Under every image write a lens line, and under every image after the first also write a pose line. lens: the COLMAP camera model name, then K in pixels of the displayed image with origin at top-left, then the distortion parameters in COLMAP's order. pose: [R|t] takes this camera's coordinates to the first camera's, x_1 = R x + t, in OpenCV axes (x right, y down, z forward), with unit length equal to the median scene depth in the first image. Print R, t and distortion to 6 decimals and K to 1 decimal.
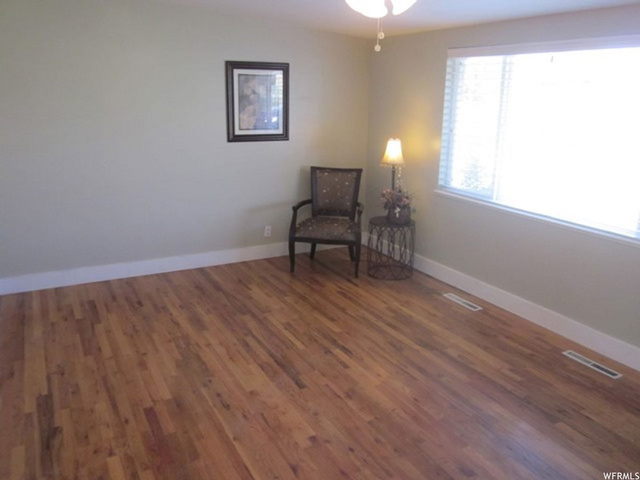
lens RADIAL K [[537.1, 0, 320.0], [0, 537.1, 240.0], [0, 0, 1]] dist [-0.036156, 0.006342]
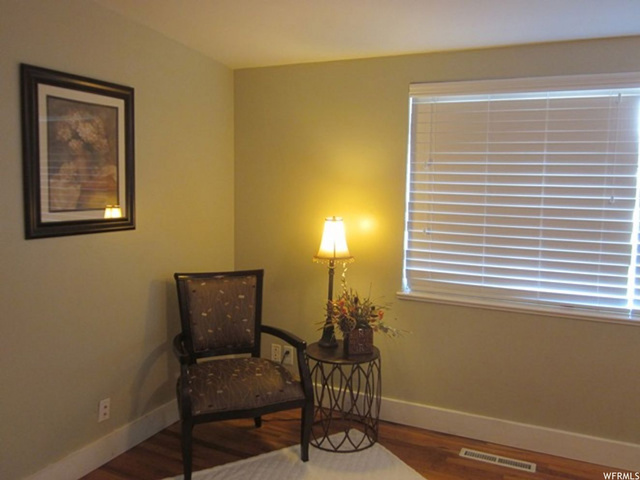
lens RADIAL K [[537.1, 0, 320.0], [0, 537.1, 240.0], [0, 0, 1]] dist [-0.036156, 0.006342]
pose [[0.804149, -0.061068, 0.591282, -0.237221], [0.148675, 0.983756, -0.100595, -0.099616], [-0.575535, 0.168802, 0.800166, 0.496393]]
